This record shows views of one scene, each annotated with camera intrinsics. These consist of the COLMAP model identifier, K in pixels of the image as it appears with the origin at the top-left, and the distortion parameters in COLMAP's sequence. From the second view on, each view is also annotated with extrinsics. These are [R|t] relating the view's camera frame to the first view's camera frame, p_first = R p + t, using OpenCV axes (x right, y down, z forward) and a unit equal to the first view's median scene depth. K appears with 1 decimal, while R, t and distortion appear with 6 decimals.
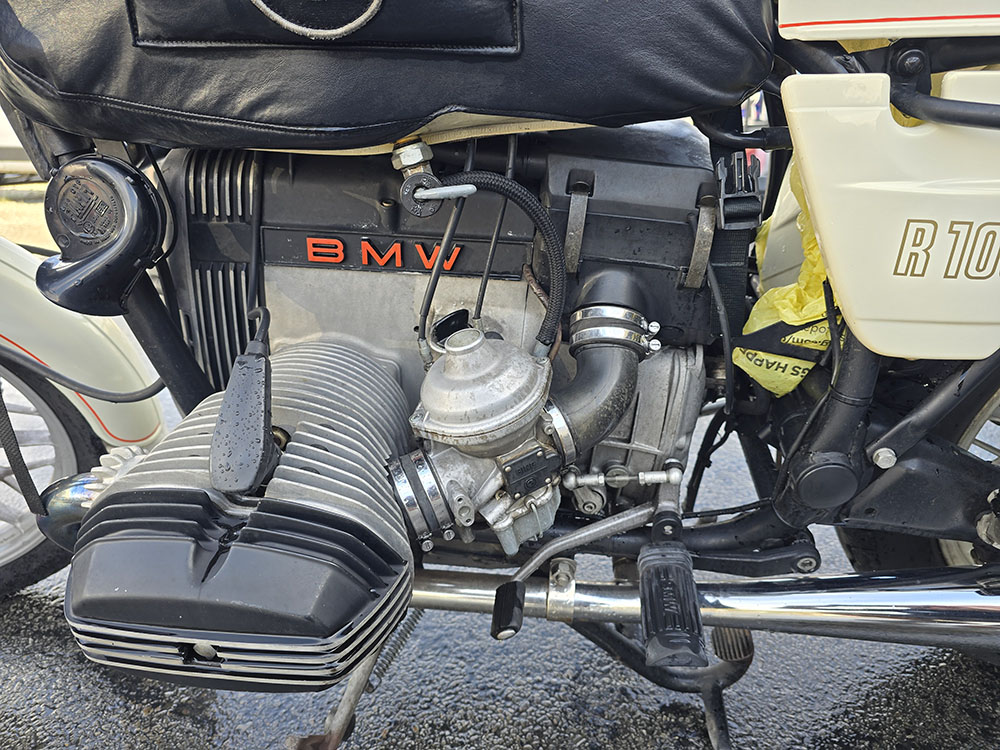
lens RADIAL K [[658.2, 0, 494.3], [0, 658.2, 372.1], [0, 0, 1]] dist [0.051908, -0.053424]
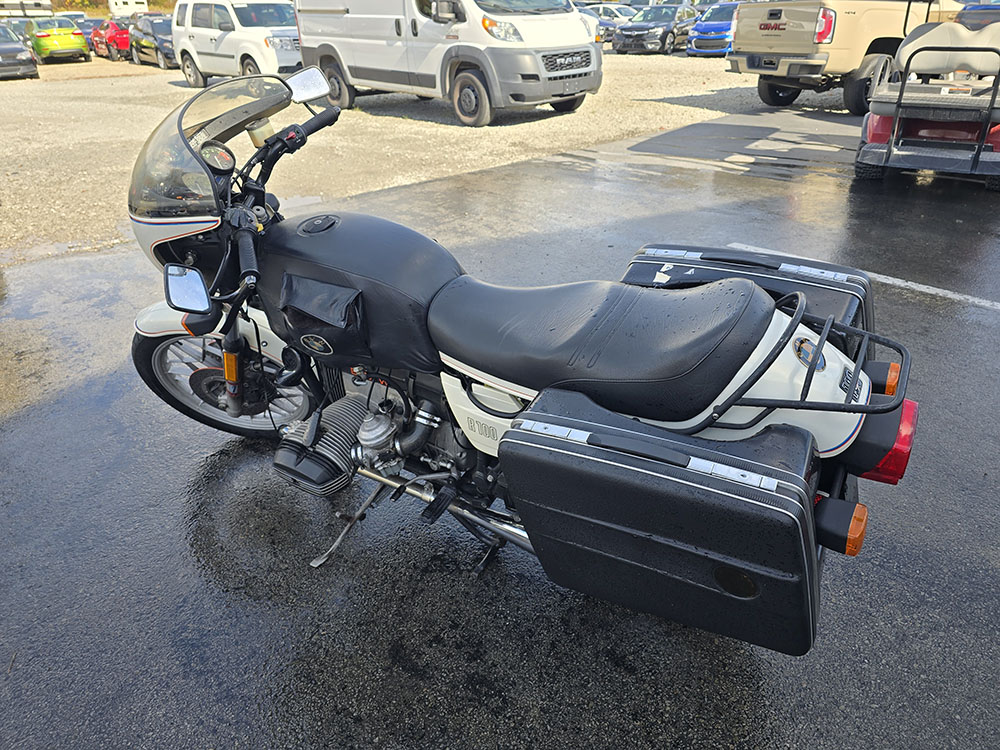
lens RADIAL K [[658.2, 0, 494.3], [0, 658.2, 372.1], [0, 0, 1]] dist [0.051908, -0.053424]
pose [[0.898854, 0.192568, -0.393673, 1.866840], [-0.117923, 0.971434, 0.205936, -1.074201], [0.422084, -0.138683, 0.895886, -1.827073]]
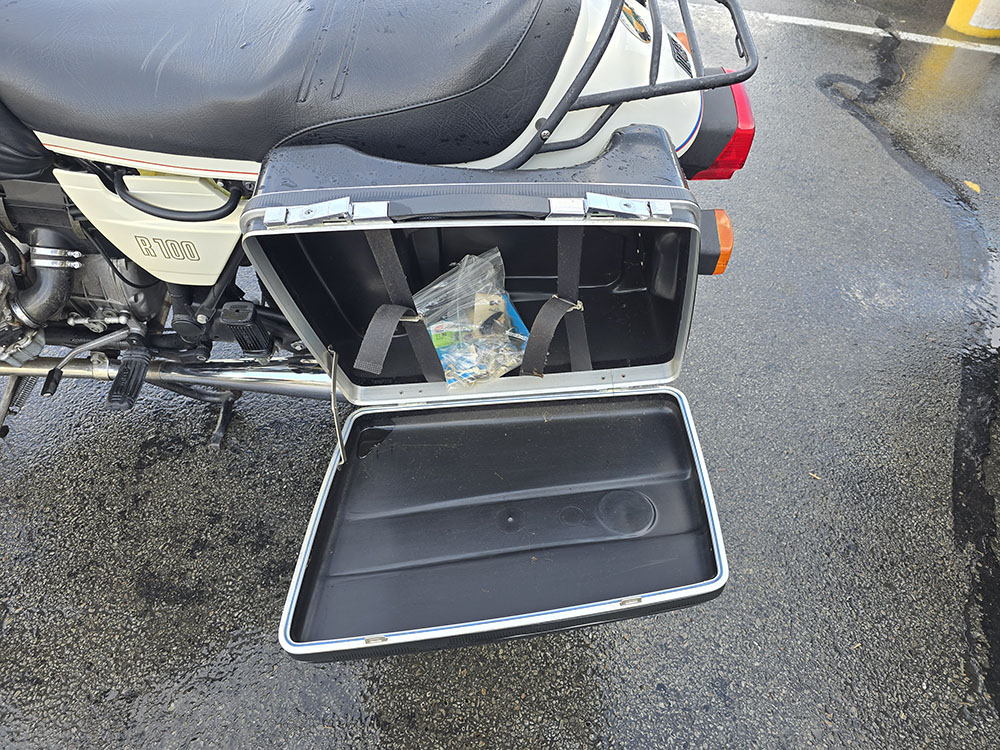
lens RADIAL K [[658.2, 0, 494.3], [0, 658.2, 372.1], [0, 0, 1]] dist [0.051908, -0.053424]
pose [[0.992901, -0.037900, 0.112743, 1.374122], [-0.019641, 0.882618, 0.469680, -0.789139], [-0.117310, -0.468560, 0.875608, -1.116391]]
